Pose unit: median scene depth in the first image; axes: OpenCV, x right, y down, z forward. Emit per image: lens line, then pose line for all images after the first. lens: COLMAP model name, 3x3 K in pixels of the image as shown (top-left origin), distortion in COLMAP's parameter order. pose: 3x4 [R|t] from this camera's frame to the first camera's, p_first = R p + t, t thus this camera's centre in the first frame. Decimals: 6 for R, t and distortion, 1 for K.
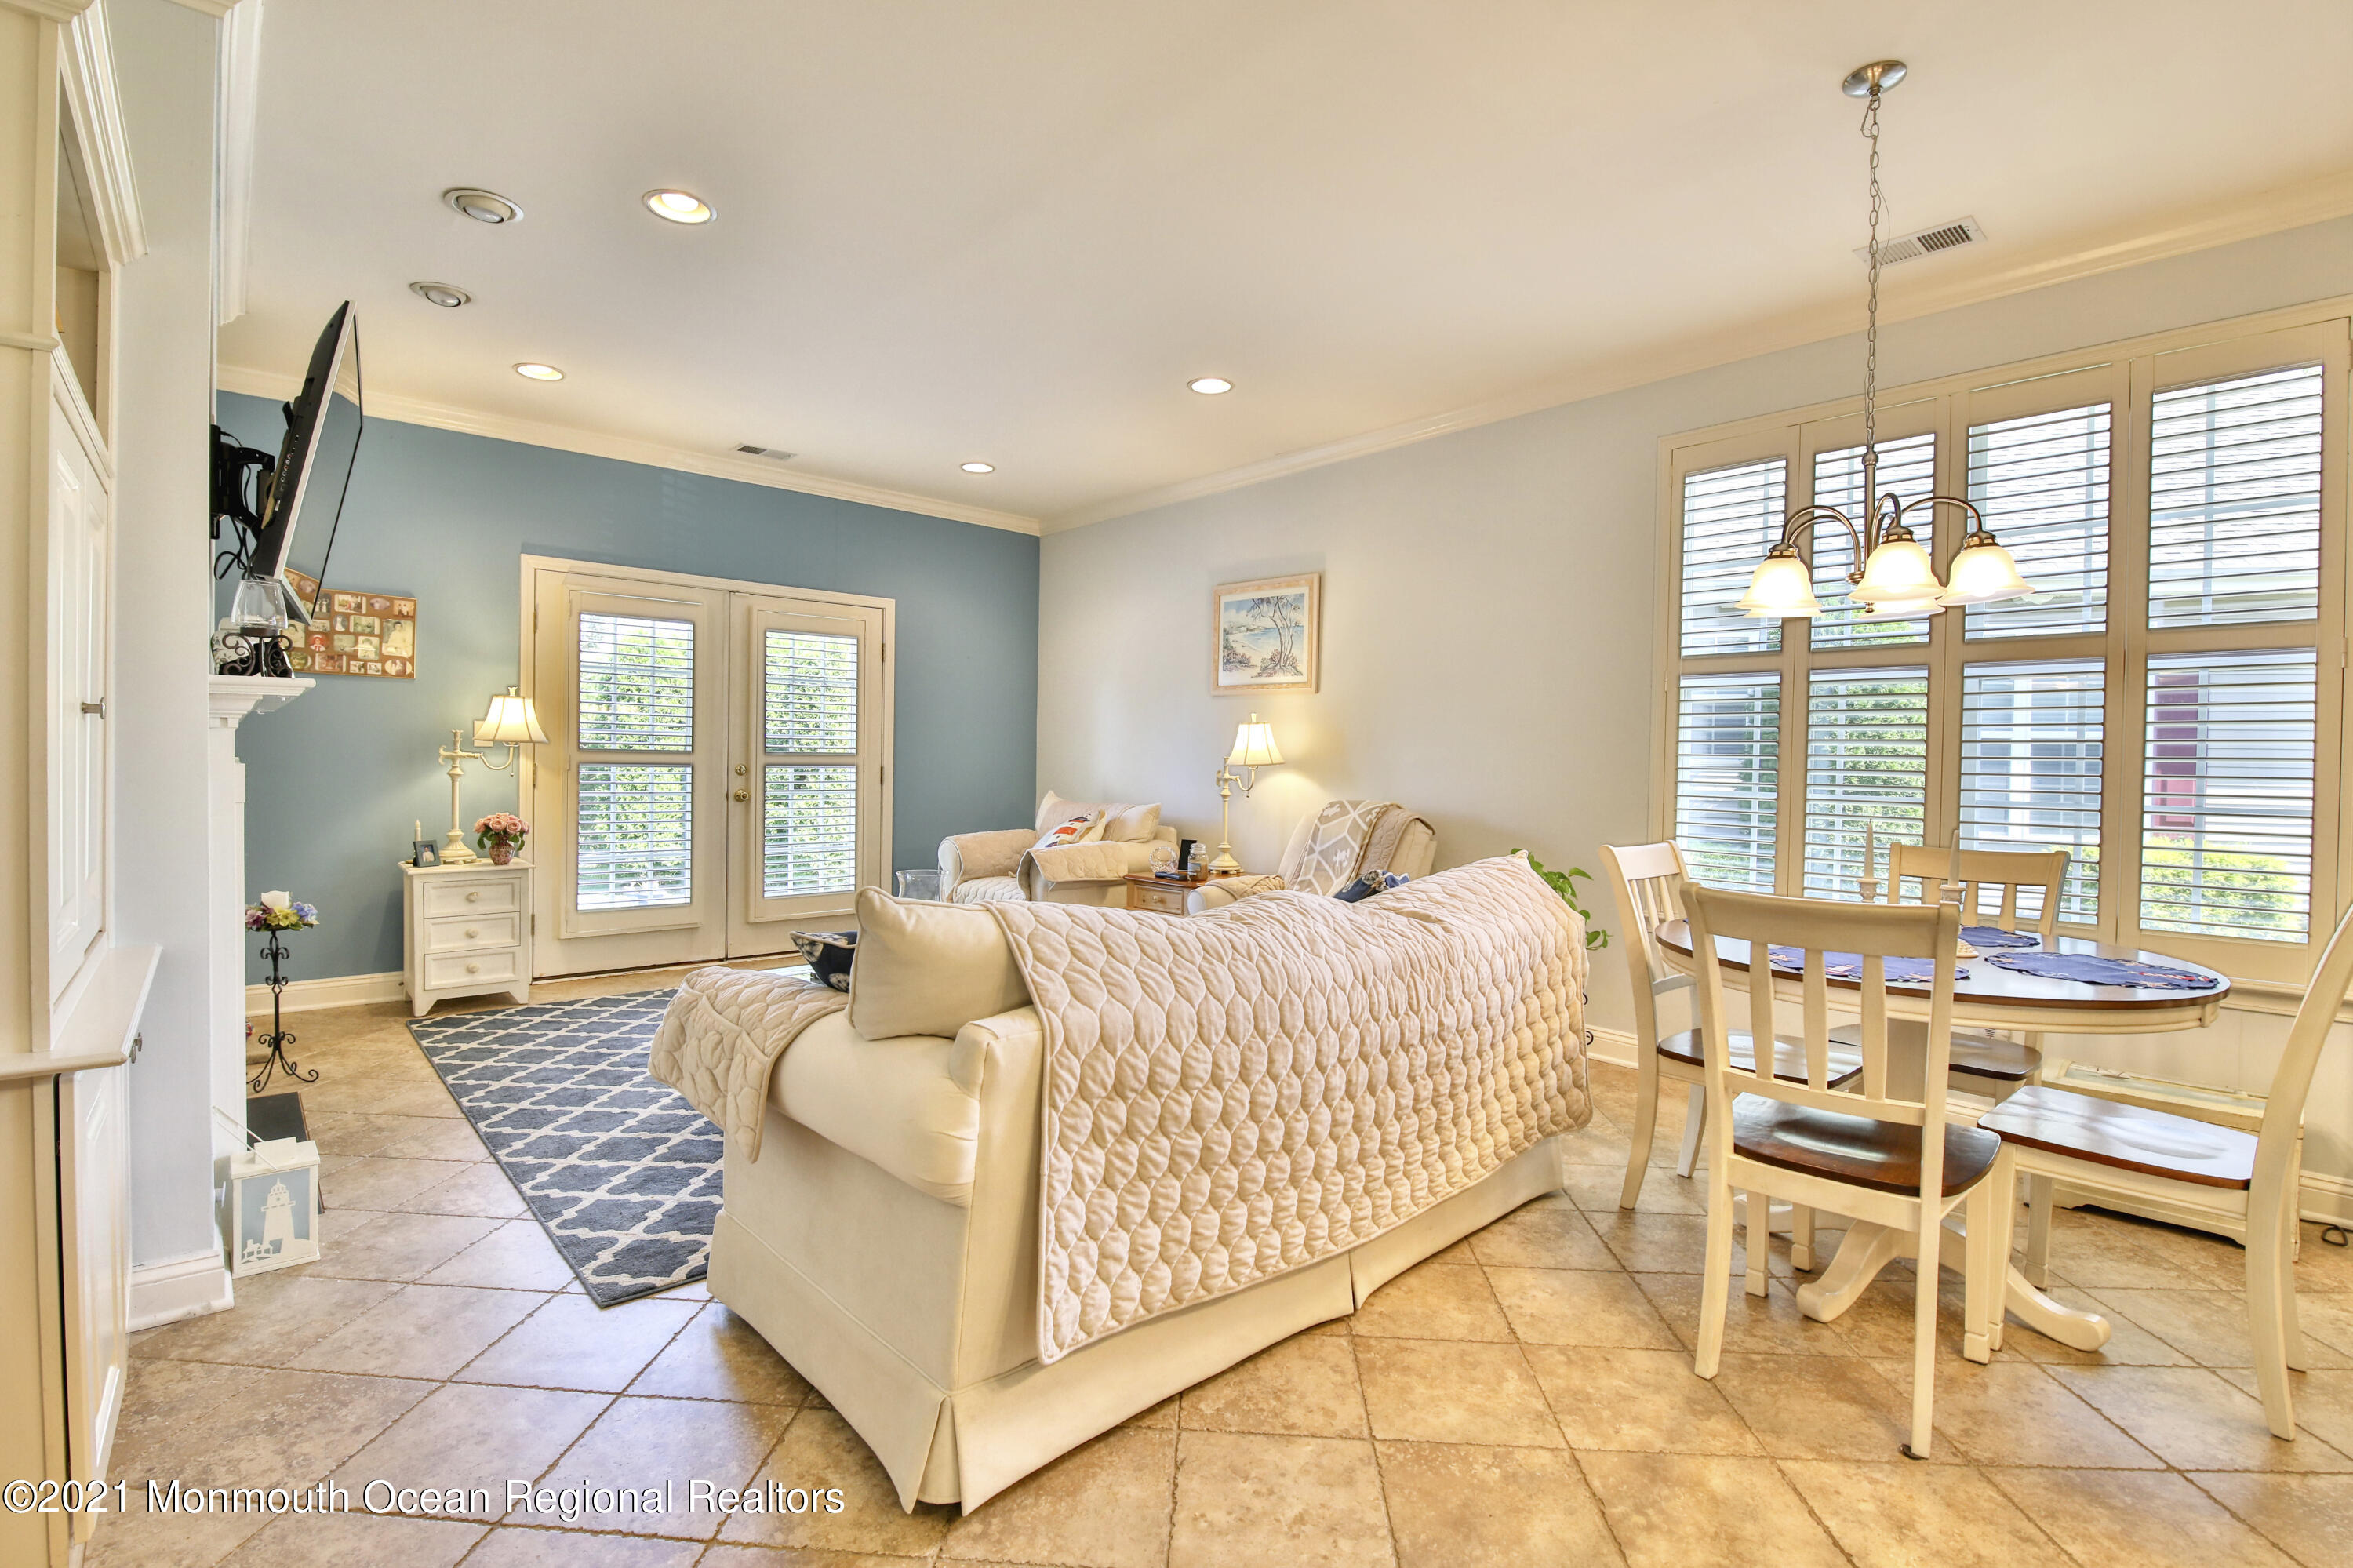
lens RADIAL K [[1080.6, 0, 1174.6], [0, 1080.6, 778.4], [0, 0, 1]] dist [-0.002850, -0.009909]
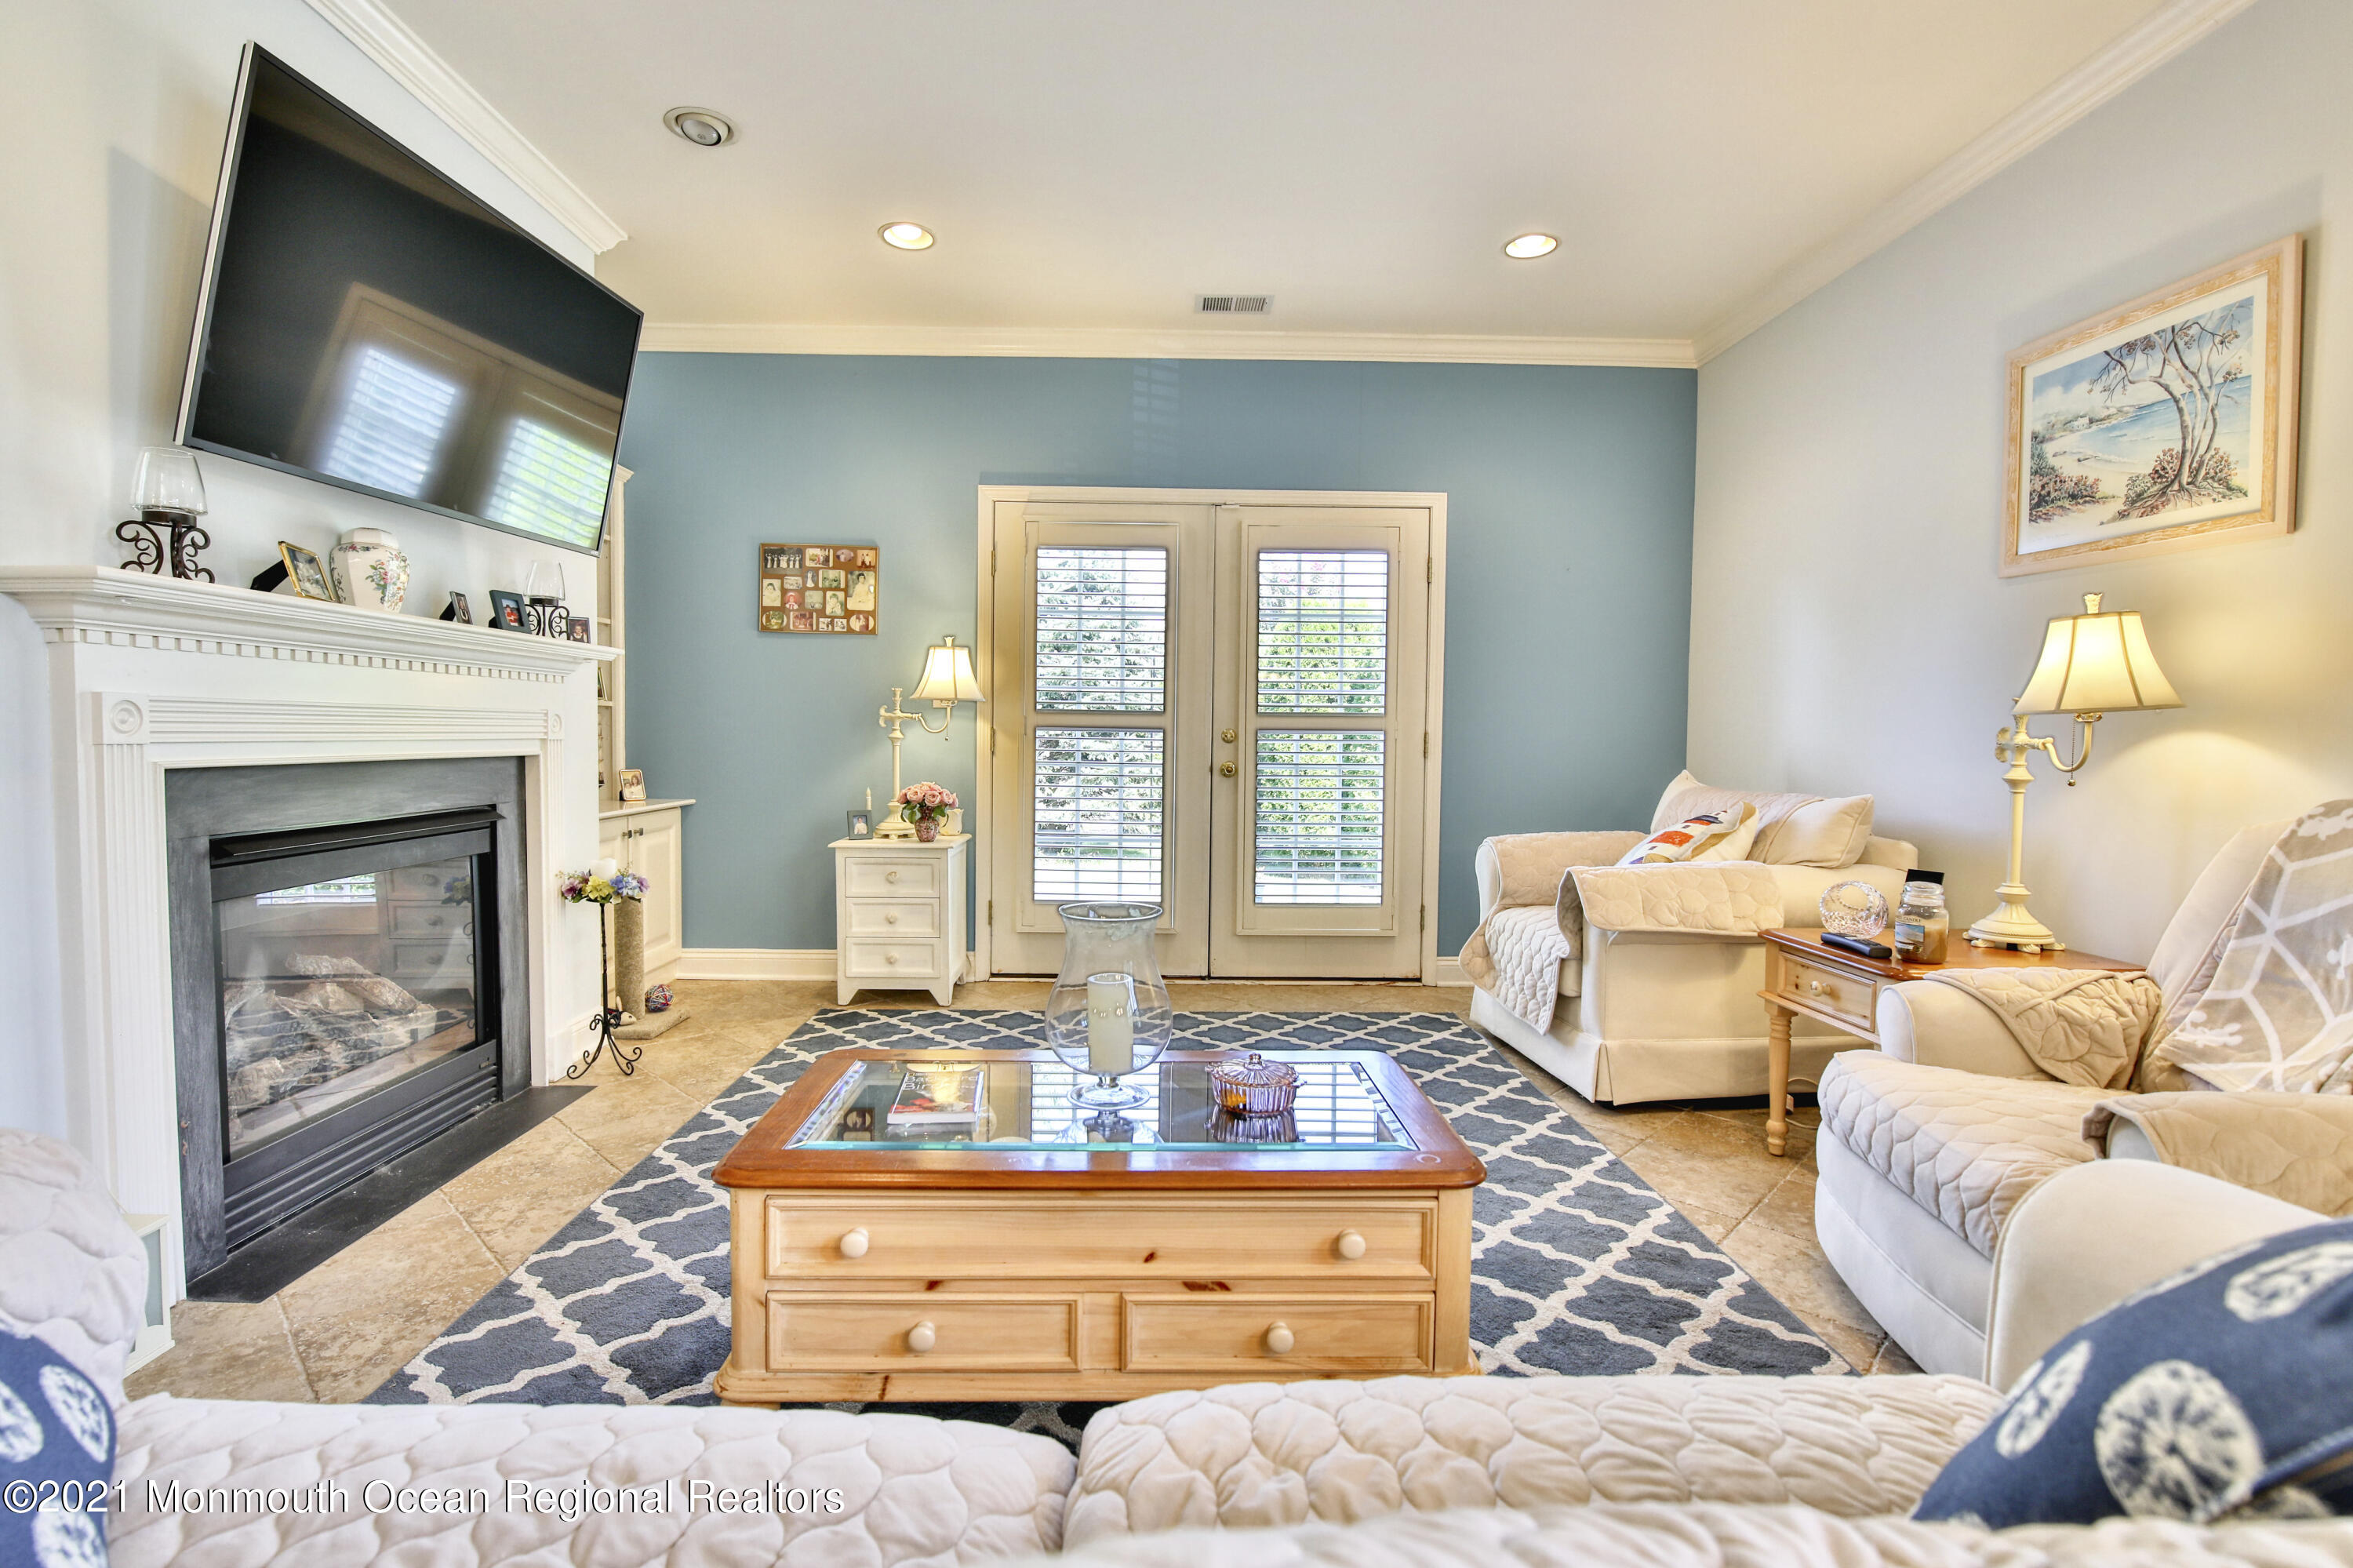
lens RADIAL K [[1080.6, 0, 1155.9], [0, 1080.6, 777.1], [0, 0, 1]] dist [-0.002850, -0.009909]
pose [[0.751817, 0.018667, -0.659107, 0.077651], [-0.011580, 0.999819, 0.015108, 0.011861], [0.659270, -0.003726, 0.751897, 0.433324]]
